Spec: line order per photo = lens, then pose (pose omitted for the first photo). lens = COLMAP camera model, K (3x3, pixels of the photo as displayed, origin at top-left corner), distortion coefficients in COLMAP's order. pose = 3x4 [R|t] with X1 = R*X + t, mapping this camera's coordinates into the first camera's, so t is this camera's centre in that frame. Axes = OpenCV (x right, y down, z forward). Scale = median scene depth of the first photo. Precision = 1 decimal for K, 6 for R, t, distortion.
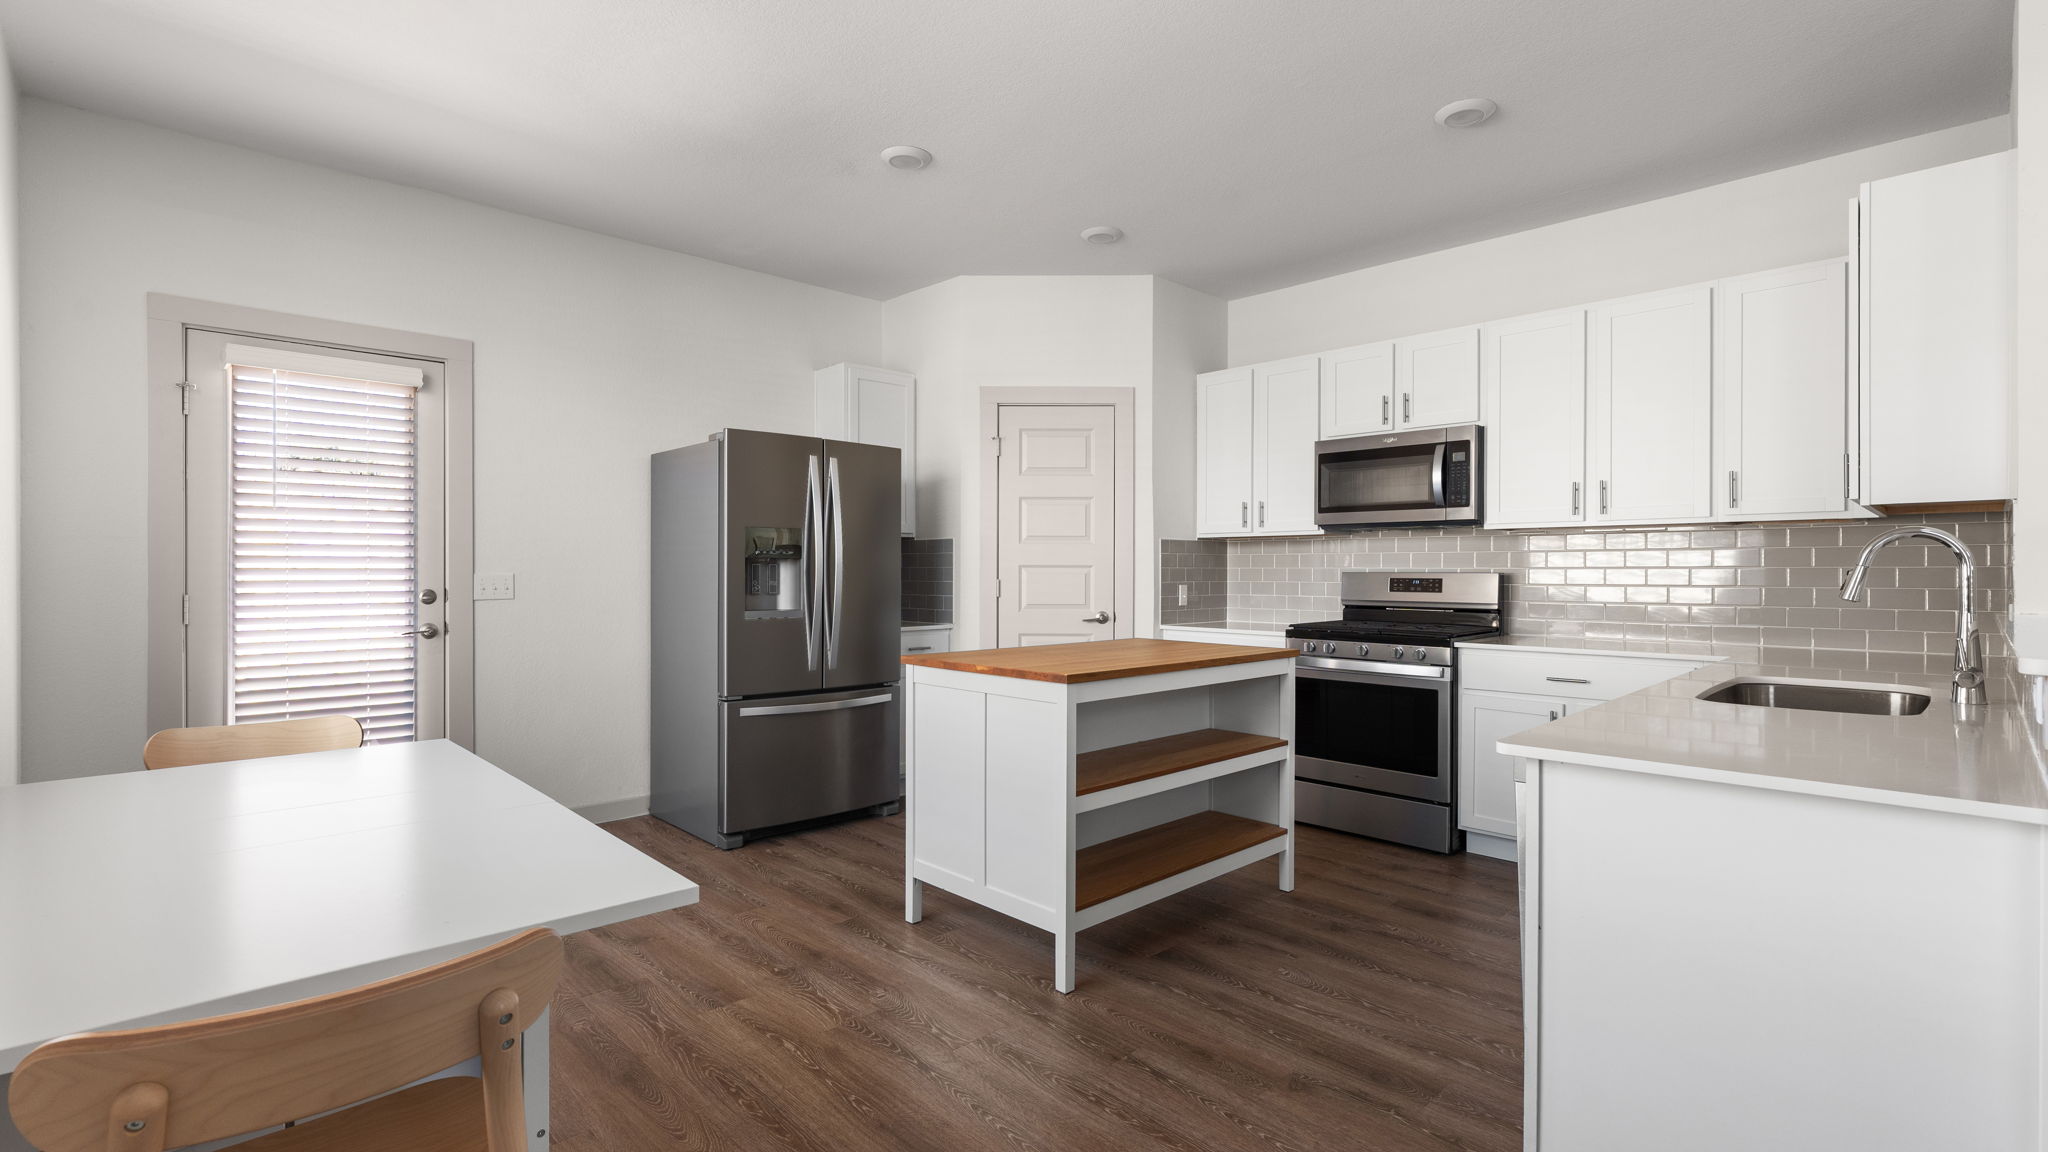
lens RADIAL K [[929.7, 0, 1032.2], [0, 929.7, 574.7], [0, 0, 1]] dist [0.000884, -0.001374]
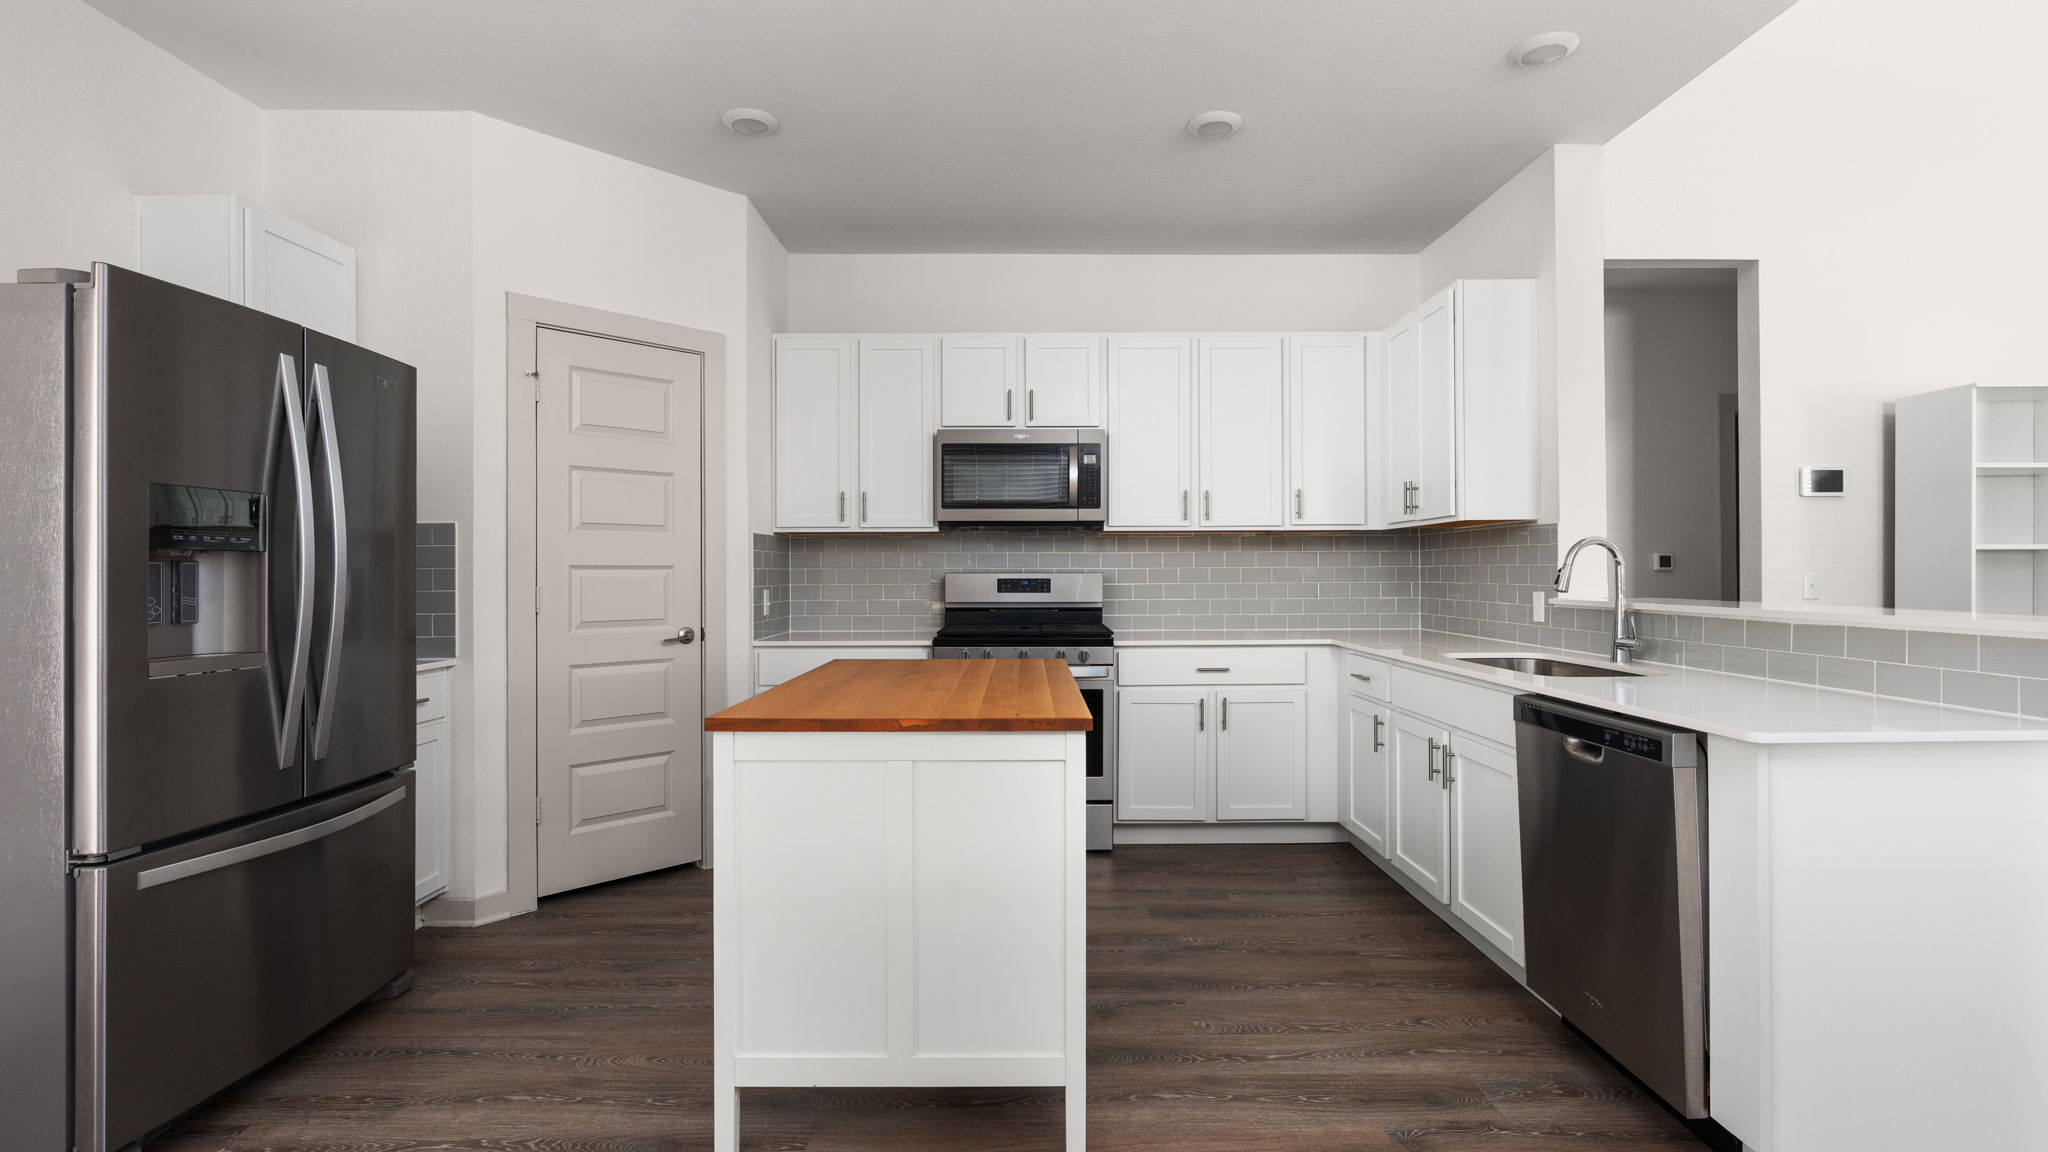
lens RADIAL K [[929.7, 0, 1026.9], [0, 929.7, 566.6], [0, 0, 1]] dist [0.000884, -0.001374]
pose [[0.691759, -0.000387, 0.722129, -0.323829], [0.007883, 0.999944, -0.007015, -0.002086], [-0.722086, 0.010545, 0.691723, 0.338471]]
